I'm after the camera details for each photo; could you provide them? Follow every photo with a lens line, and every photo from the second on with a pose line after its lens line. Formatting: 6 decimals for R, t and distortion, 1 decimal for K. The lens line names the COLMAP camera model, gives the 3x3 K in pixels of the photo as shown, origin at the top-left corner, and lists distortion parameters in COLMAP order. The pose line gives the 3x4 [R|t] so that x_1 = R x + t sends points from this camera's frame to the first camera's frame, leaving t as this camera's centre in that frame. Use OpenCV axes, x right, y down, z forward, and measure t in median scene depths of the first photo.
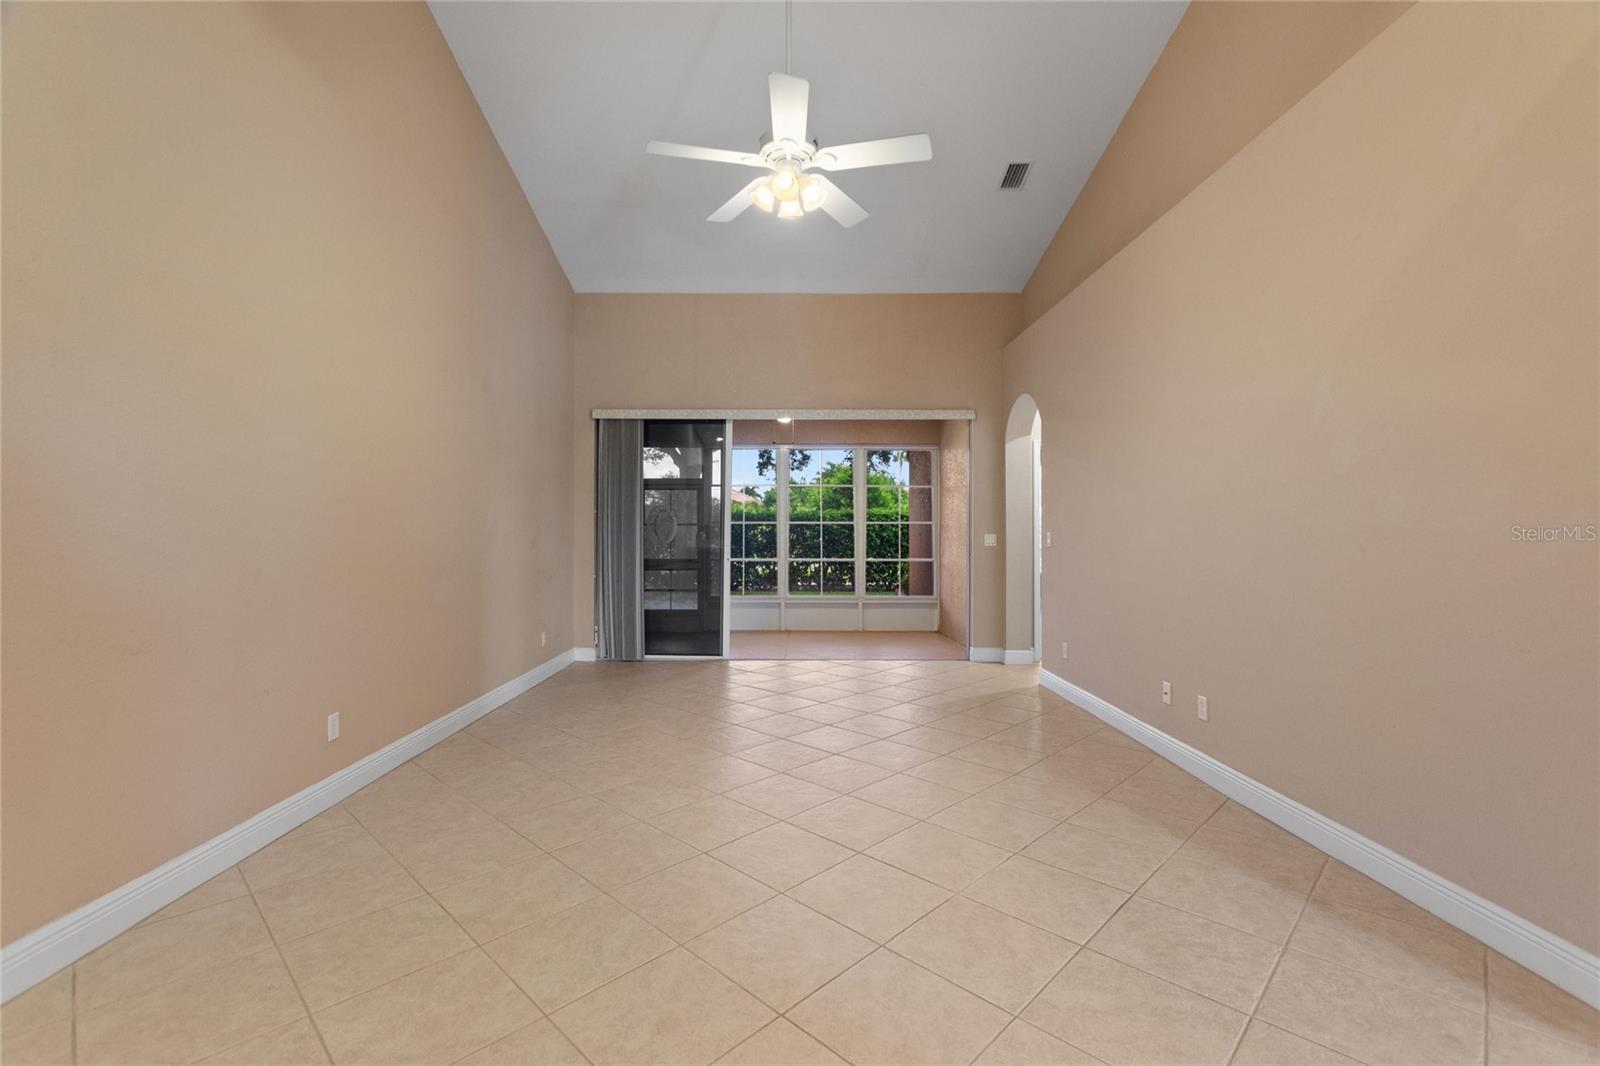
lens RADIAL K [[693.5, 0, 800.0], [0, 693.5, 533.0], [0, 0, 1]] dist [-0.003440, -0.000418]
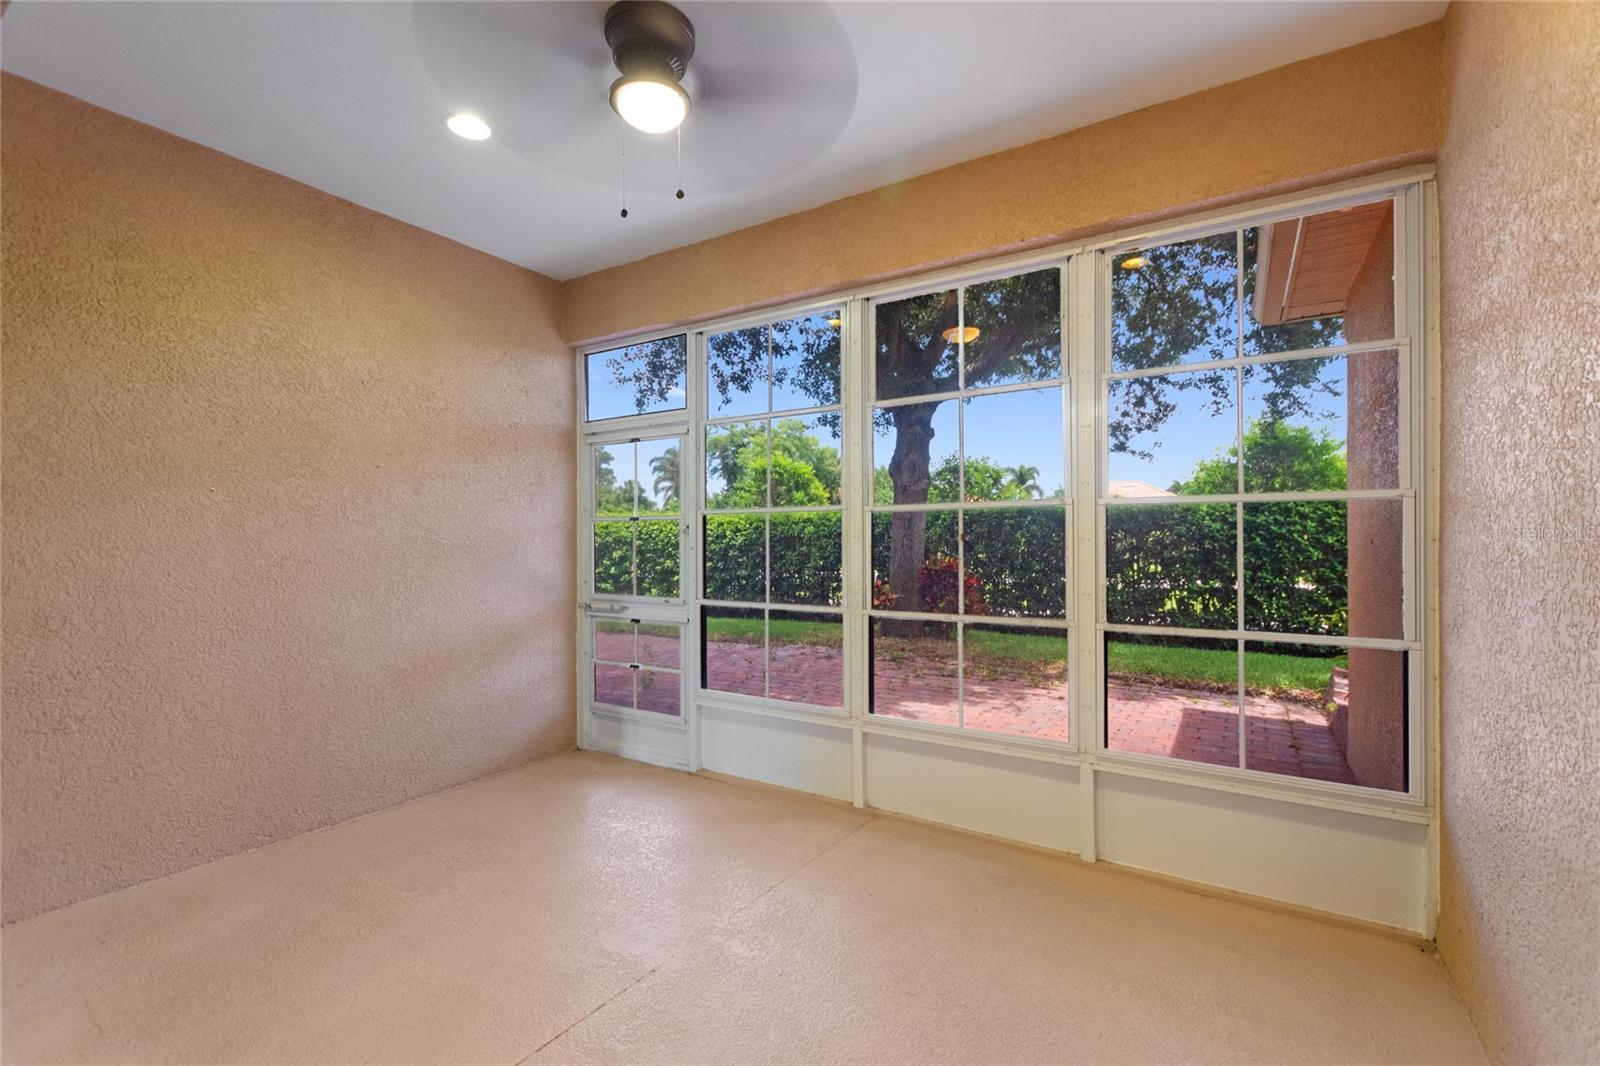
lens RADIAL K [[693.5, 0, 800.0], [0, 693.5, 533.0], [0, 0, 1]] dist [-0.003440, -0.000418]
pose [[0.831310, -0.001998, -0.555806, 0.150058], [-0.002380, 0.999972, -0.007154, 0.001488], [0.555805, 0.007270, 0.831281, 0.676883]]
